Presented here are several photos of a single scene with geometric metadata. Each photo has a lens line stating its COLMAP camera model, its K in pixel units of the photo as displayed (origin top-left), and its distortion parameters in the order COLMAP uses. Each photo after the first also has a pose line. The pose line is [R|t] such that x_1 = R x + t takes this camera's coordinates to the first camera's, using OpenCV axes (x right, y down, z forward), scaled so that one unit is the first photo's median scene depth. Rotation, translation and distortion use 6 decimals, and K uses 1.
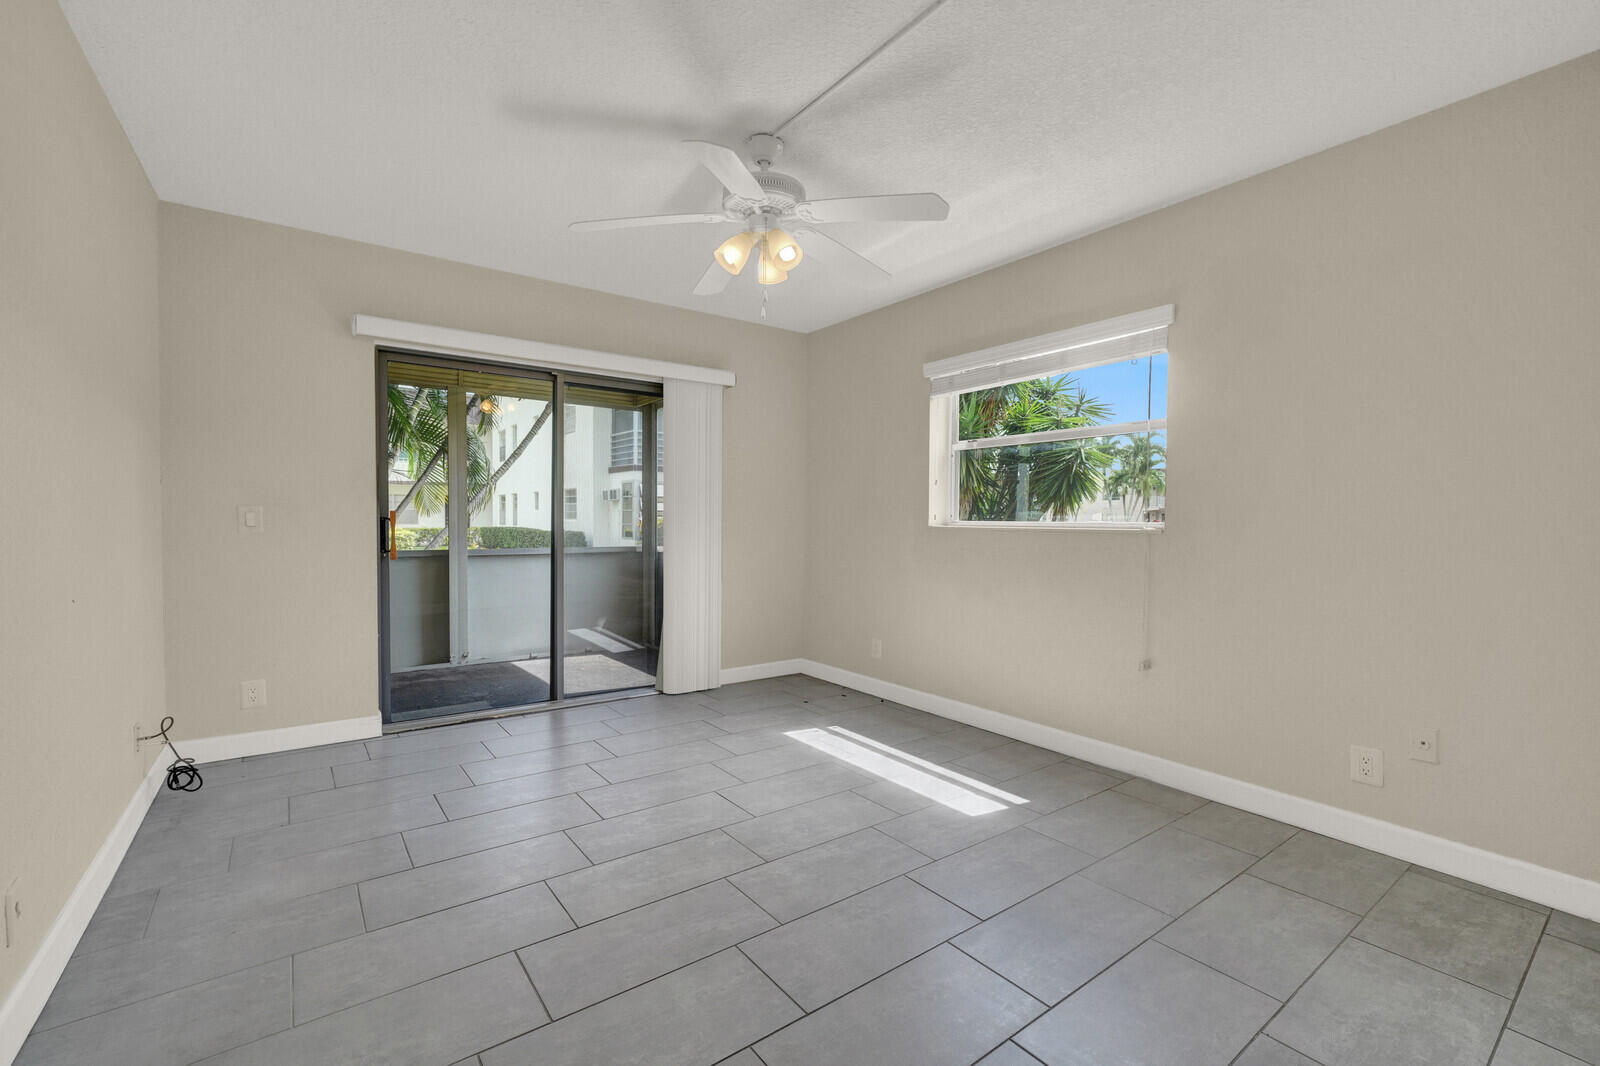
lens RADIAL K [[679.5, 0, 795.1], [0, 679.5, 533.3], [0, 0, 1]] dist [-0.000898, 0.000246]
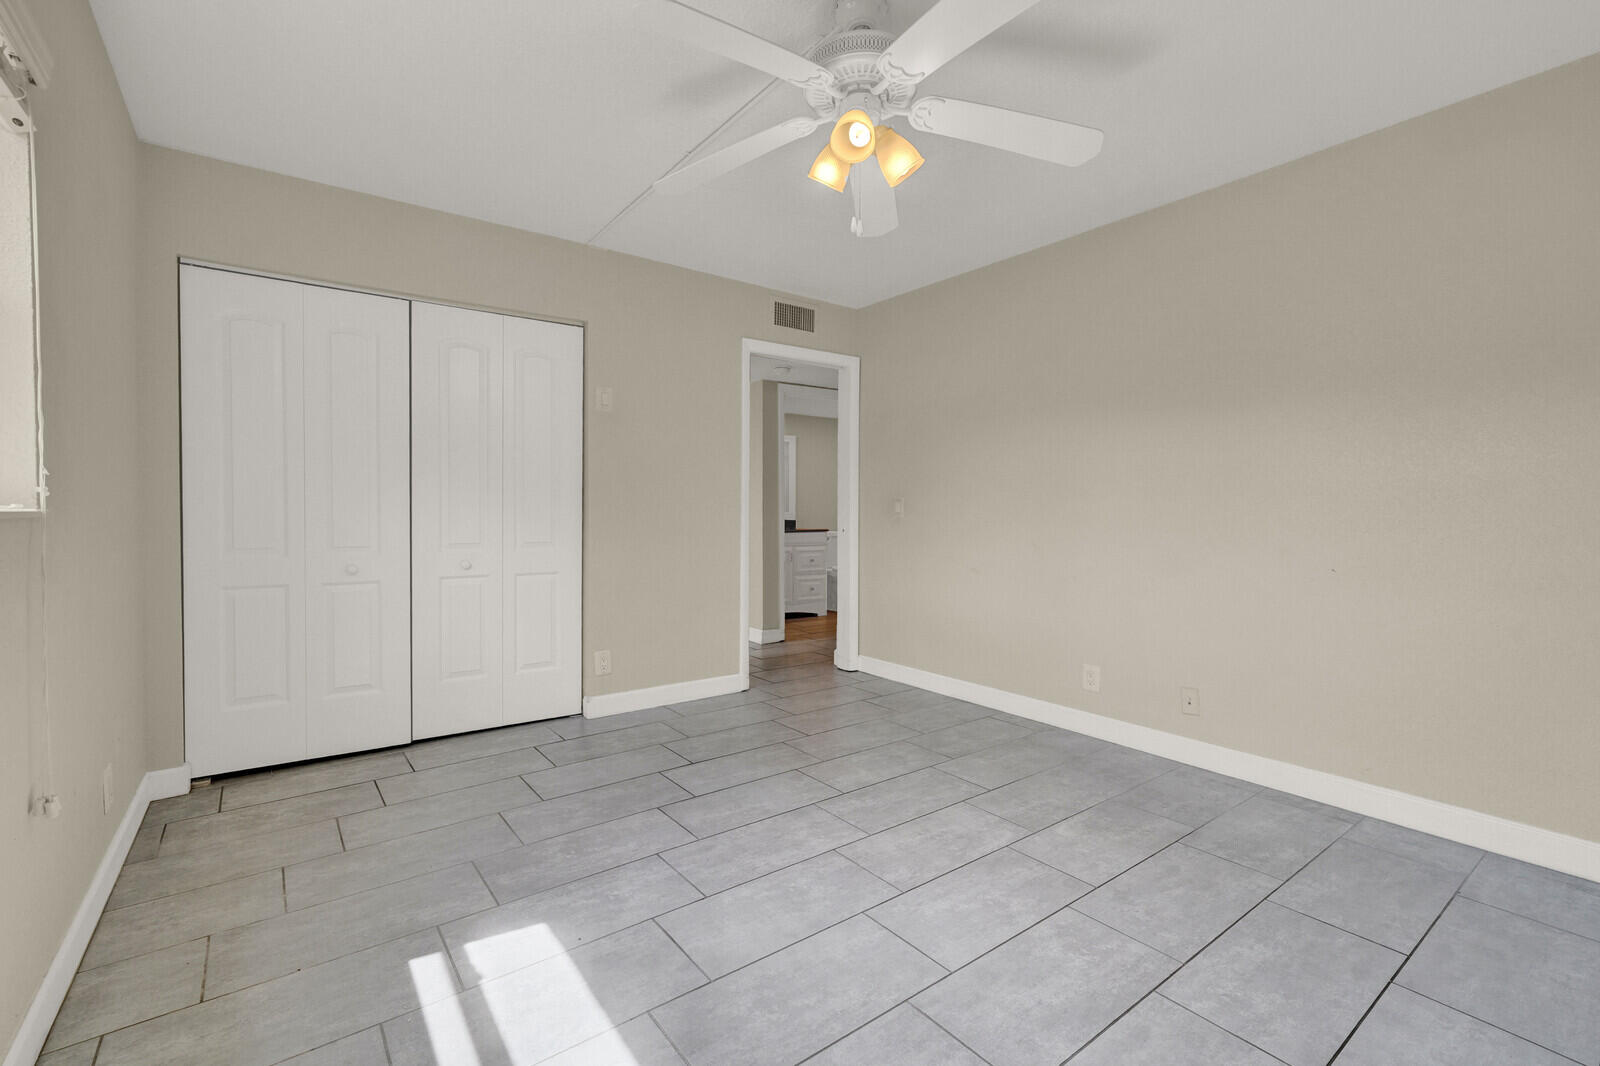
lens RADIAL K [[679.5, 0, 795.1], [0, 679.5, 533.3], [0, 0, 1]] dist [-0.000898, 0.000246]
pose [[-0.999885, -0.015027, -0.001882, 0.022600], [-0.015106, 0.998486, 0.052893, -0.017449], [0.001084, 0.052915, -0.998598, 1.934118]]
